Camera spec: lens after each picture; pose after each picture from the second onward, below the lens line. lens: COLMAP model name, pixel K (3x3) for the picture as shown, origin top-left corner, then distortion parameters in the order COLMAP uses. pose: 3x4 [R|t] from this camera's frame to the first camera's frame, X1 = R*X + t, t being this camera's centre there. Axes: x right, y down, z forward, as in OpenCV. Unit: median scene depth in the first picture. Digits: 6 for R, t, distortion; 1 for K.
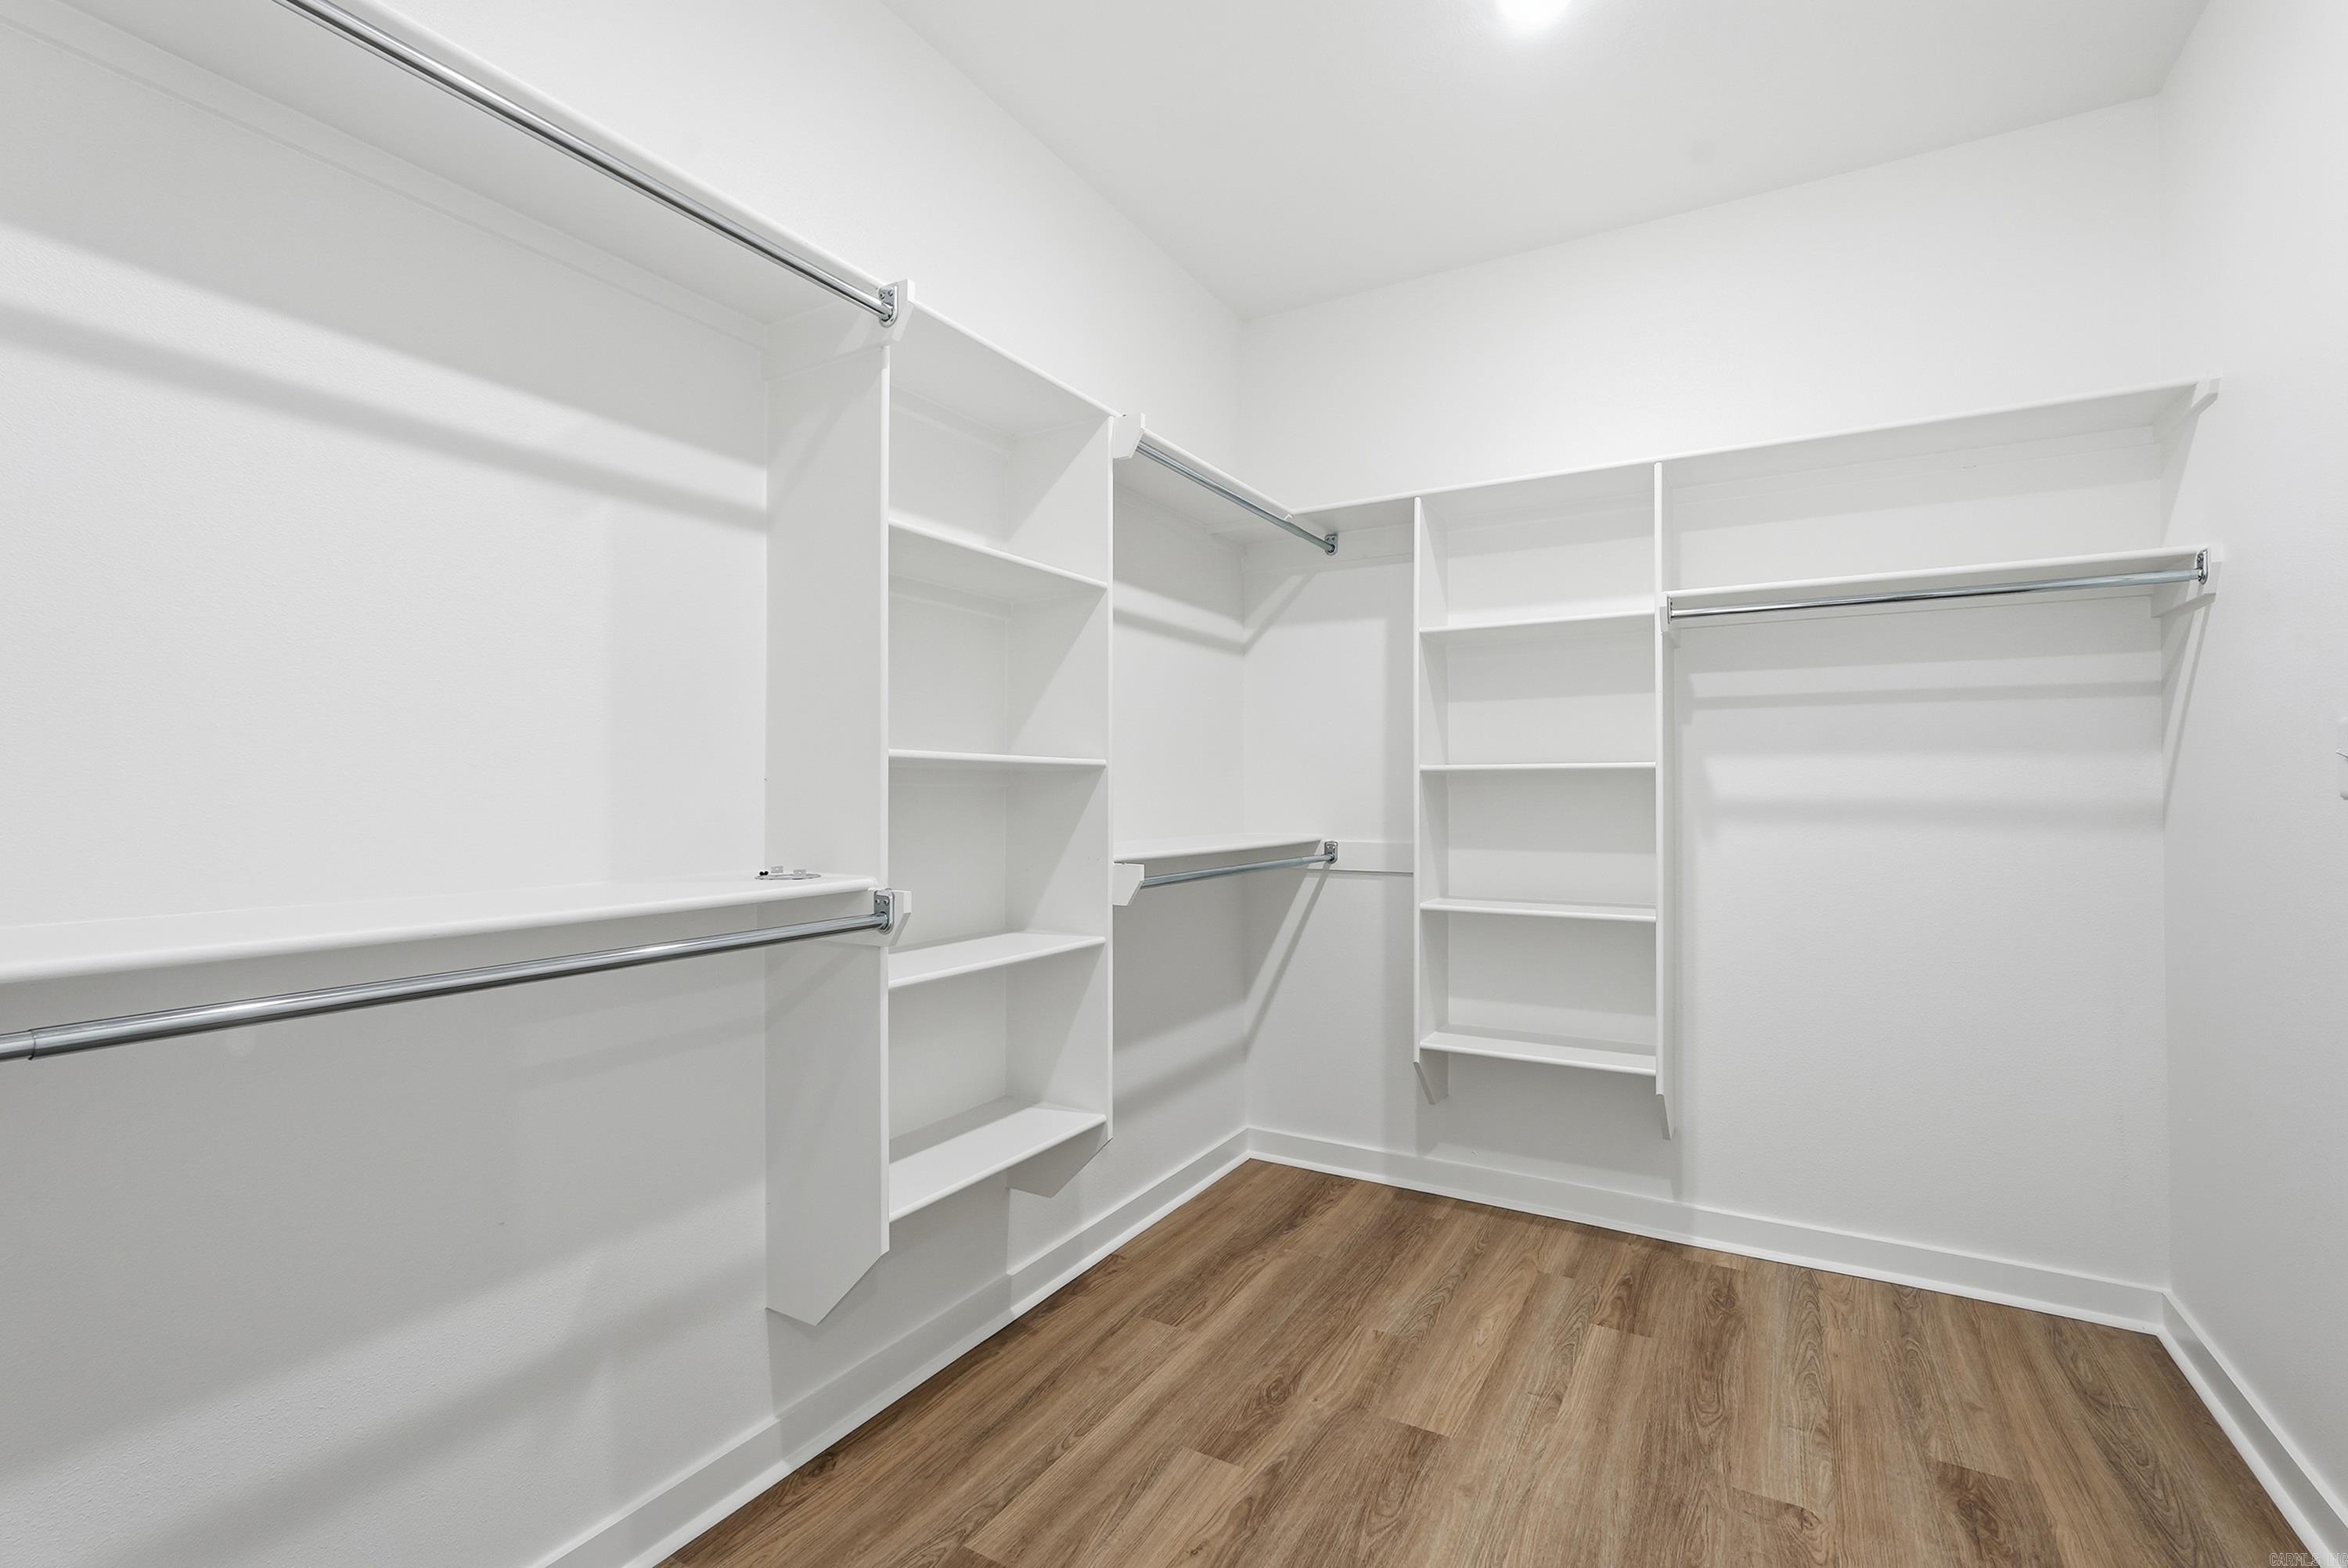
lens RADIAL K [[1063.7, 0, 1165.4], [0, 1063.7, 783.7], [0, 0, 1]] dist [-0.002278, -0.000065]
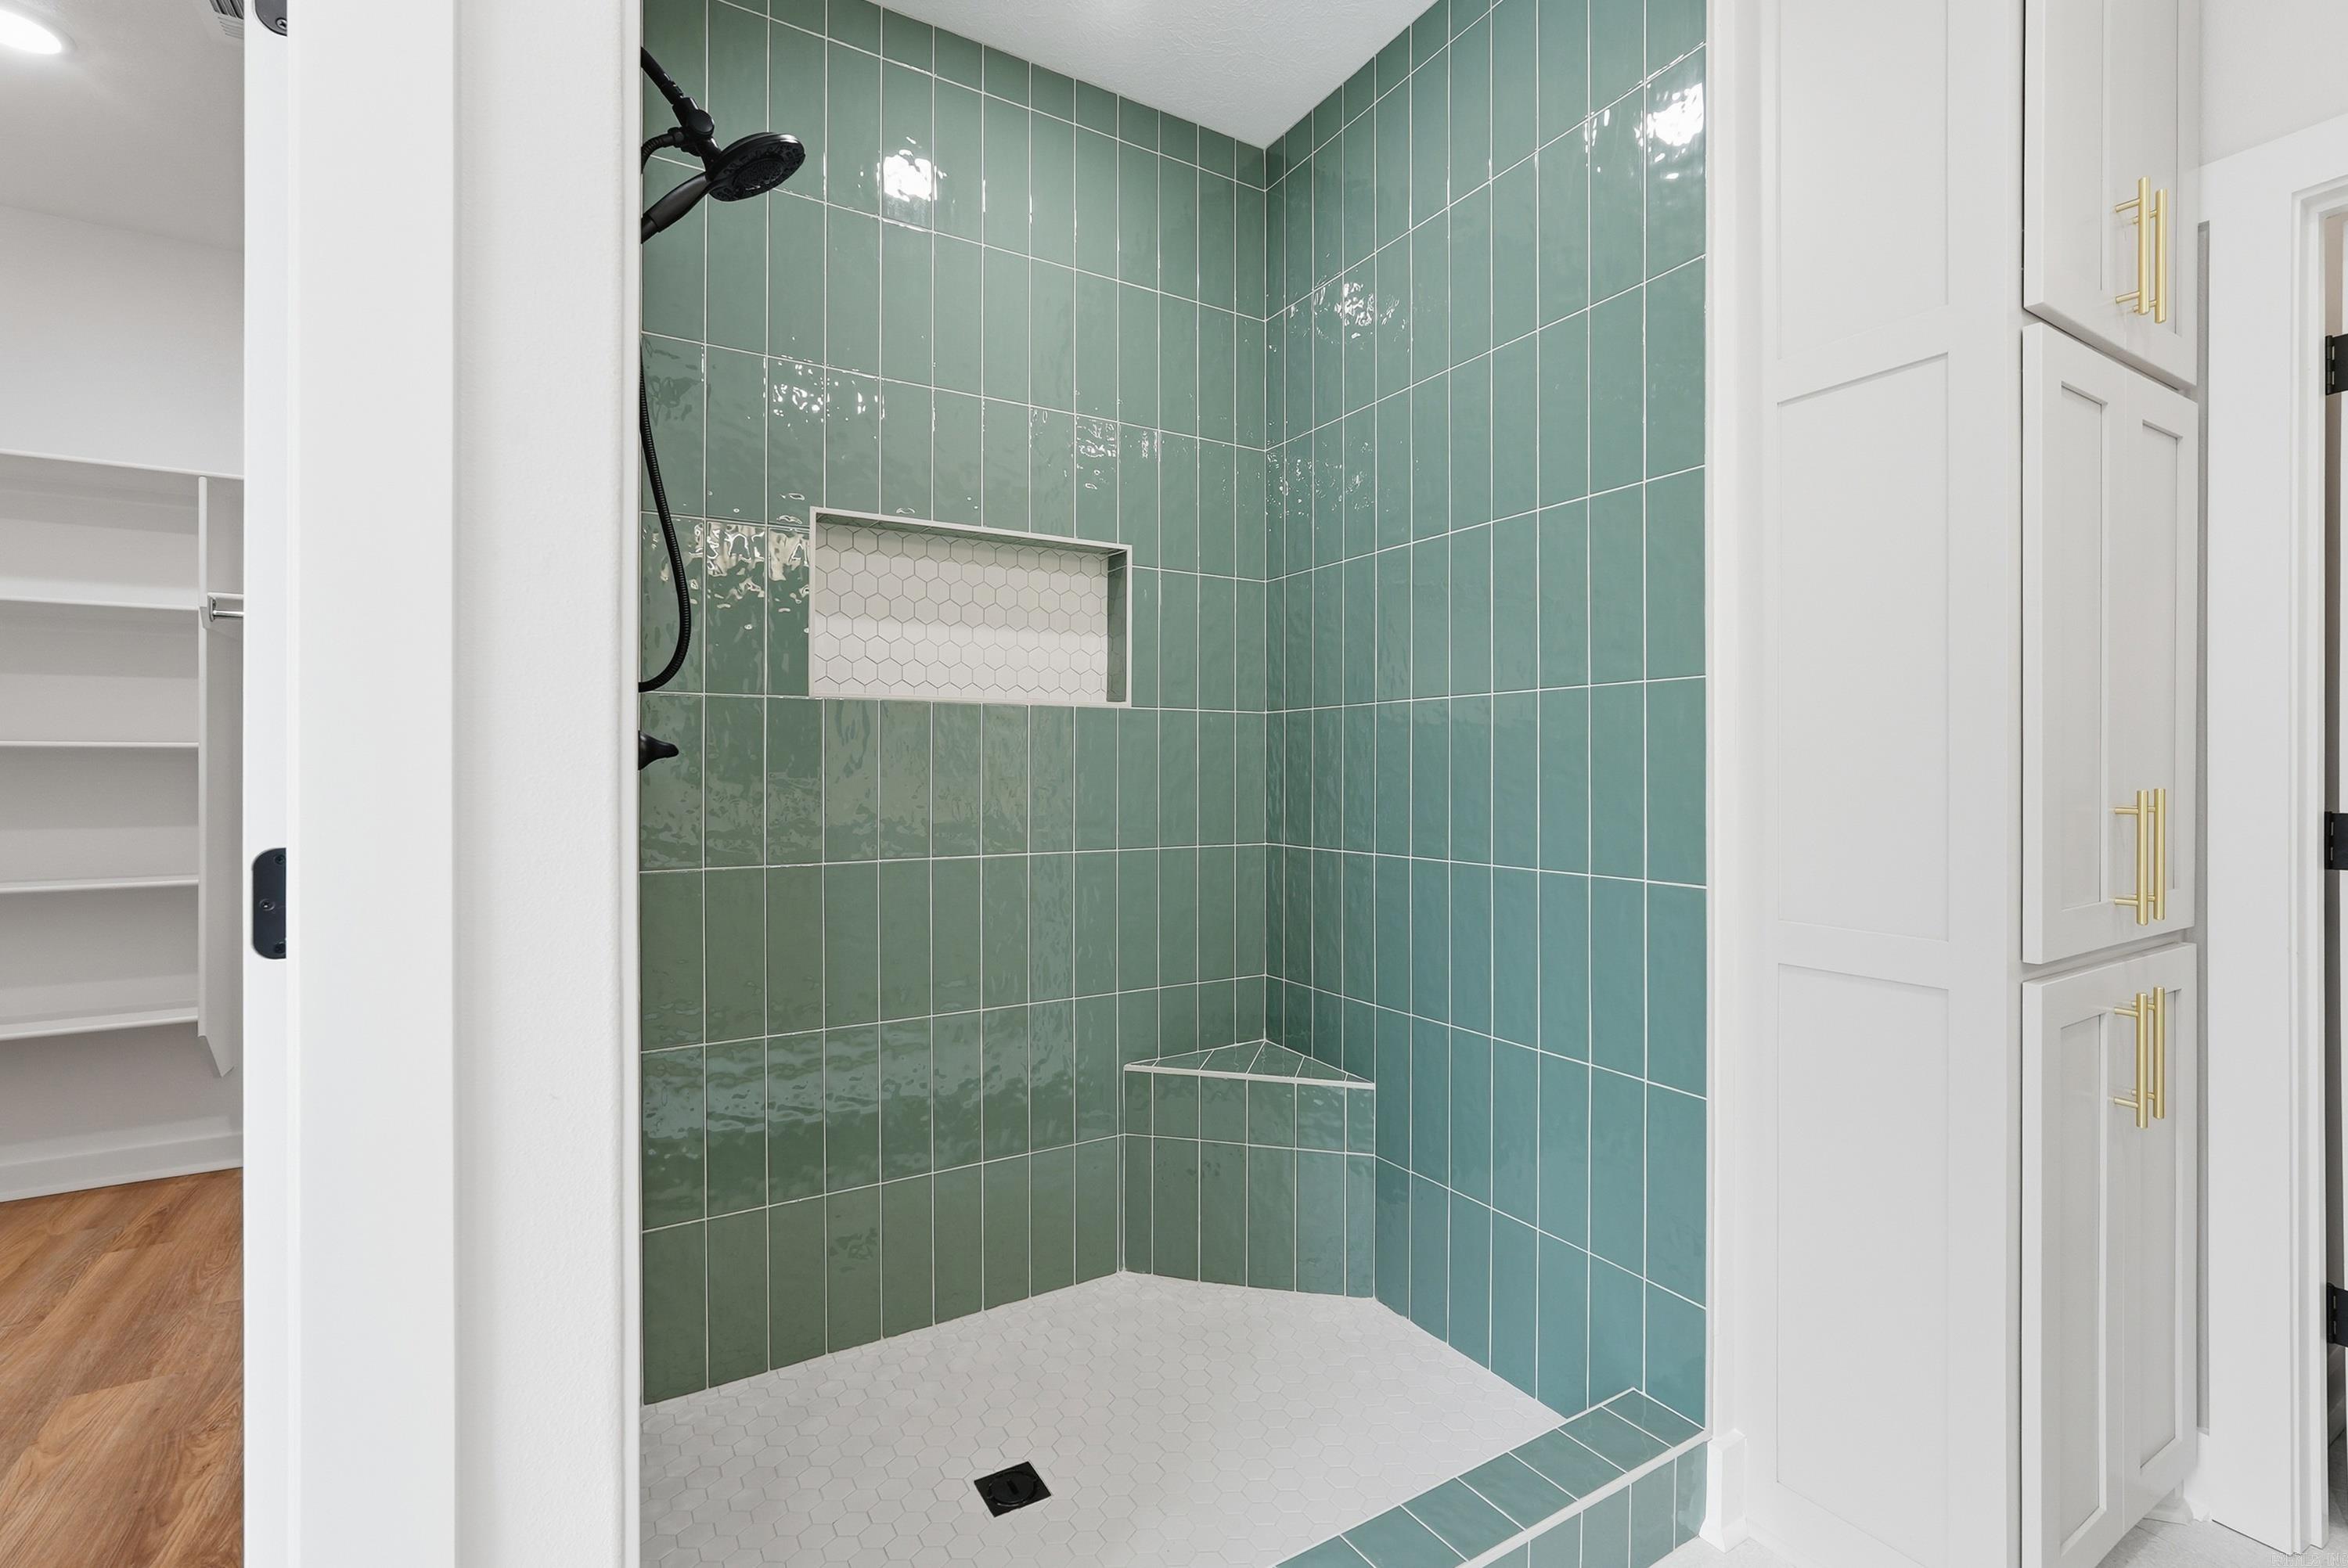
lens RADIAL K [[1060.3, 0, 1173.4], [0, 1060.3, 772.4], [0, 0, 1]] dist [-0.019863, 0.011501]
pose [[0.477589, -0.000328, 0.878583, -0.024646], [-0.006803, 0.999969, 0.004072, -0.000134], [-0.878557, -0.007922, 0.477572, -0.441337]]
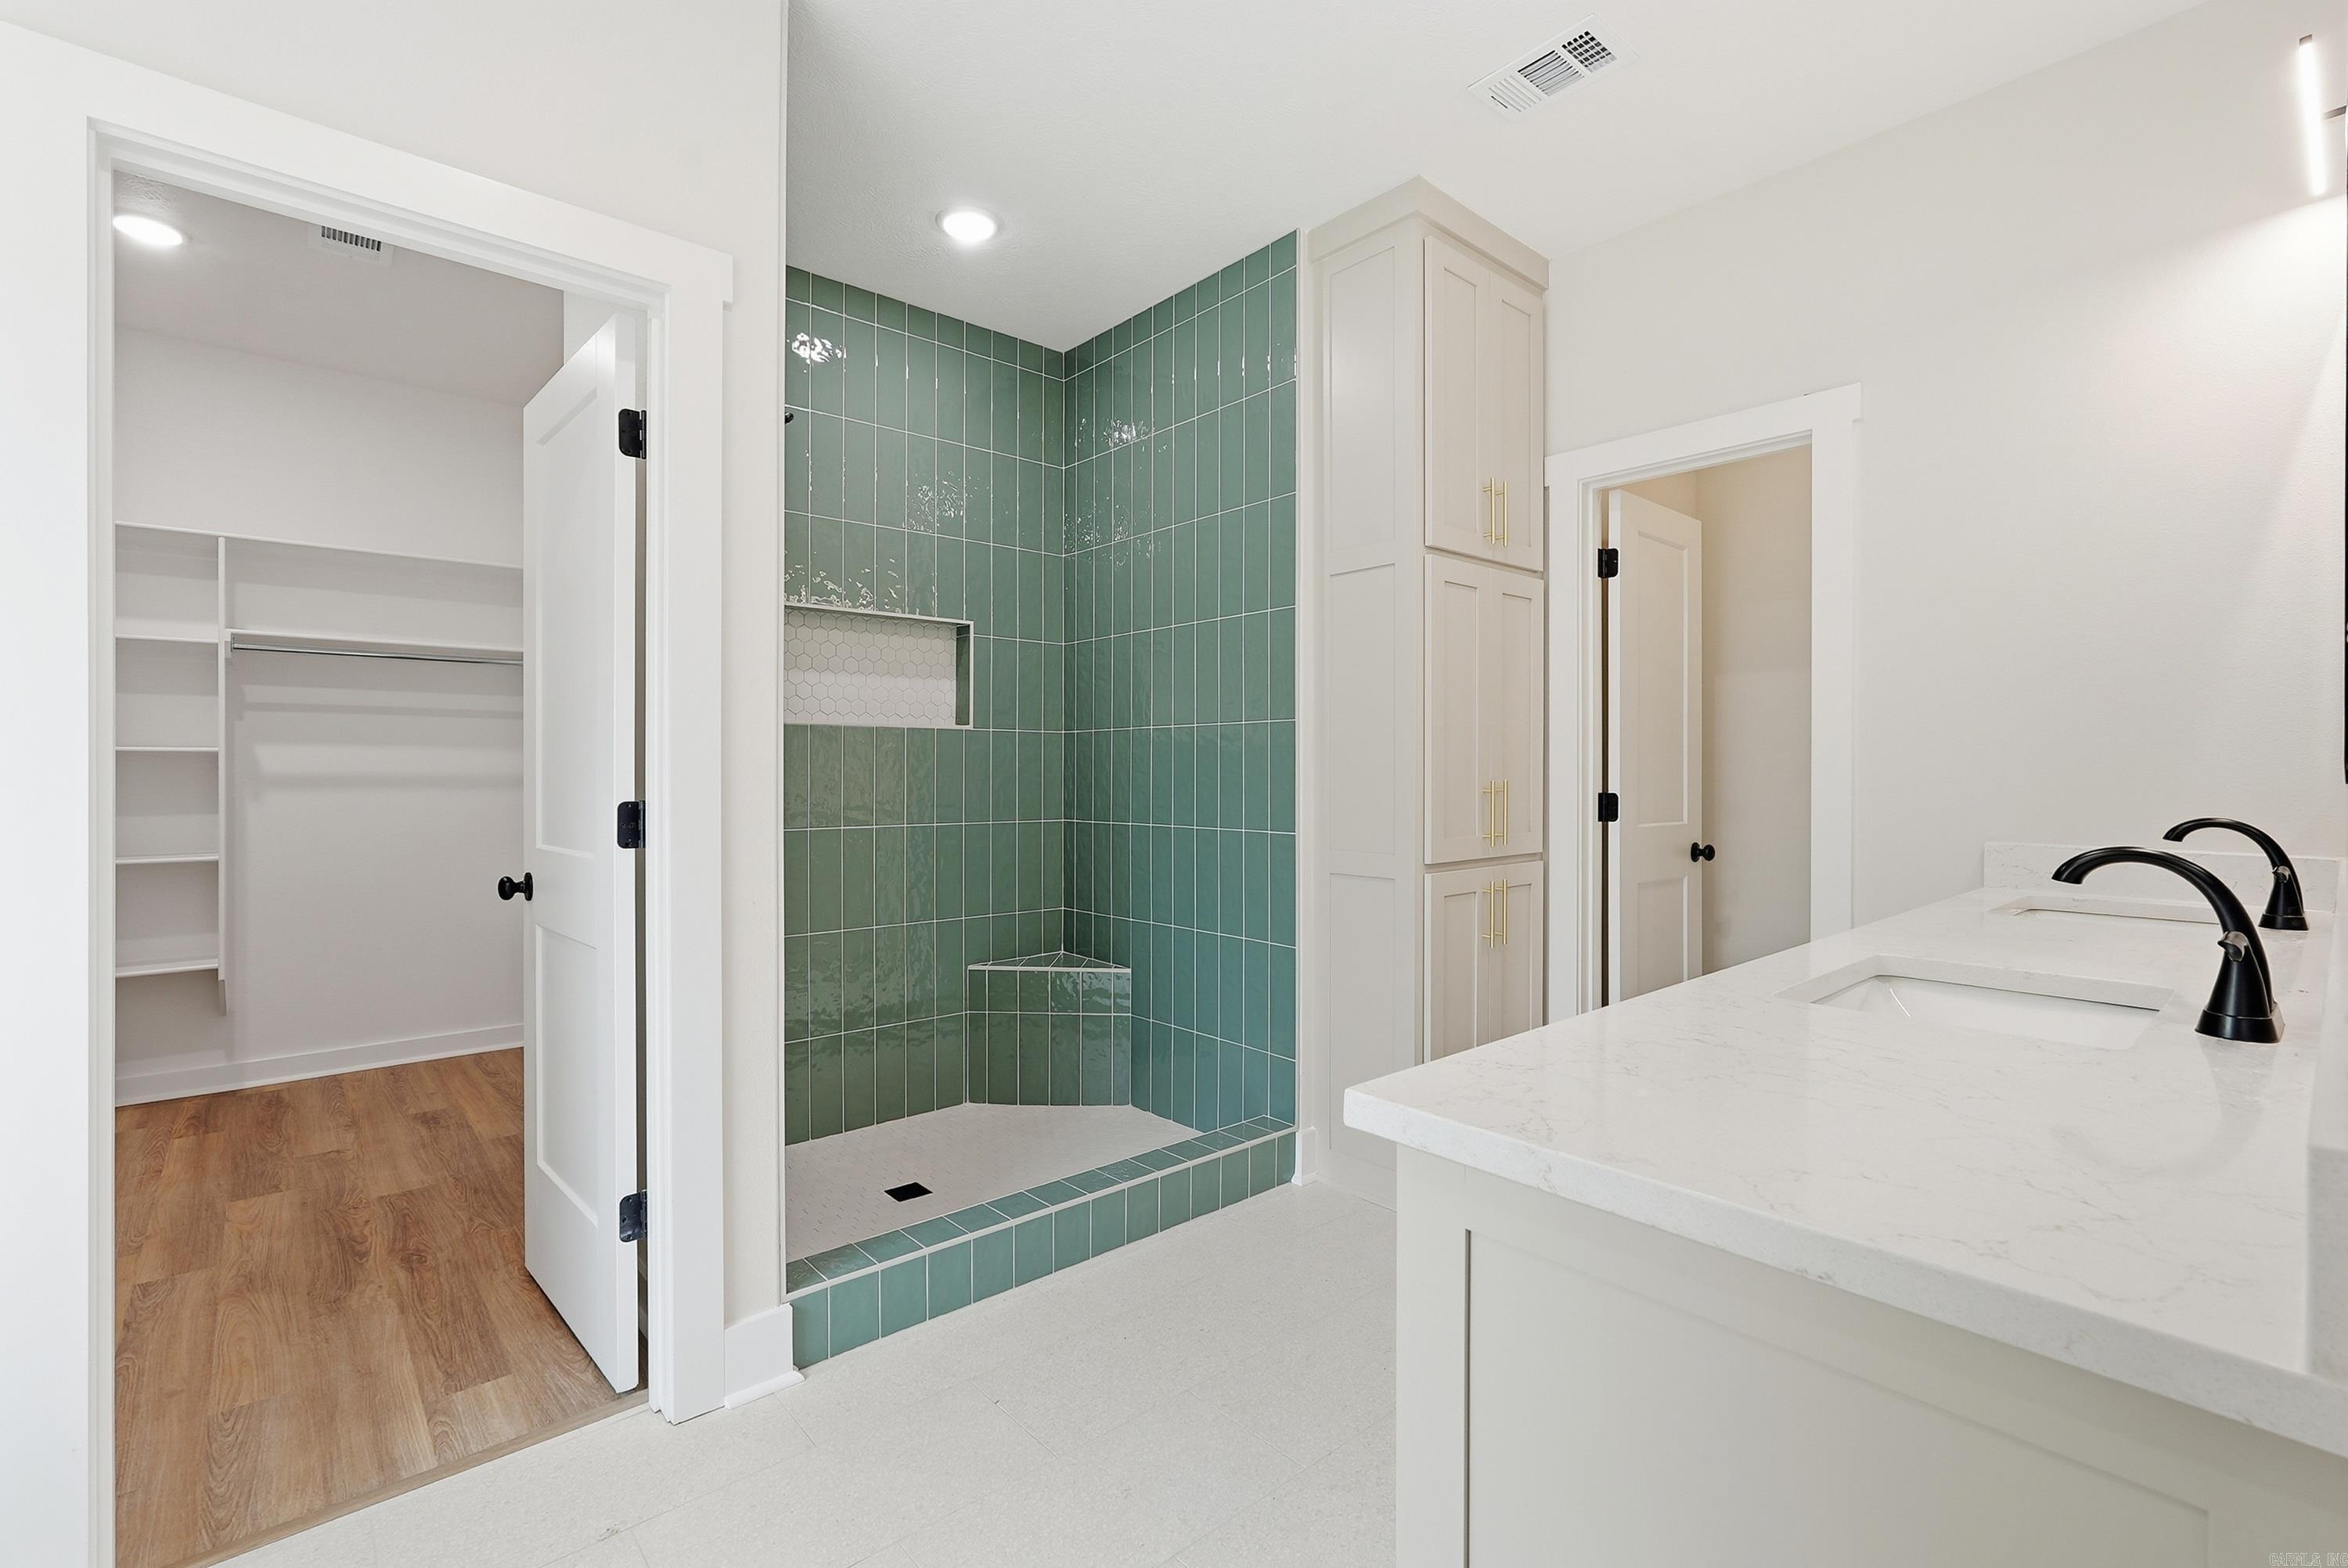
lens RADIAL K [[1039.3, 0, 1171.0], [0, 1039.3, 779.1], [0, 0, 1]] dist [-0.022576, 0.010448]
pose [[0.318622, -0.001336, 0.947881, -0.436941], [-0.008602, 0.999954, 0.004300, 0.004985], [-0.947843, -0.009523, 0.318595, -0.647536]]
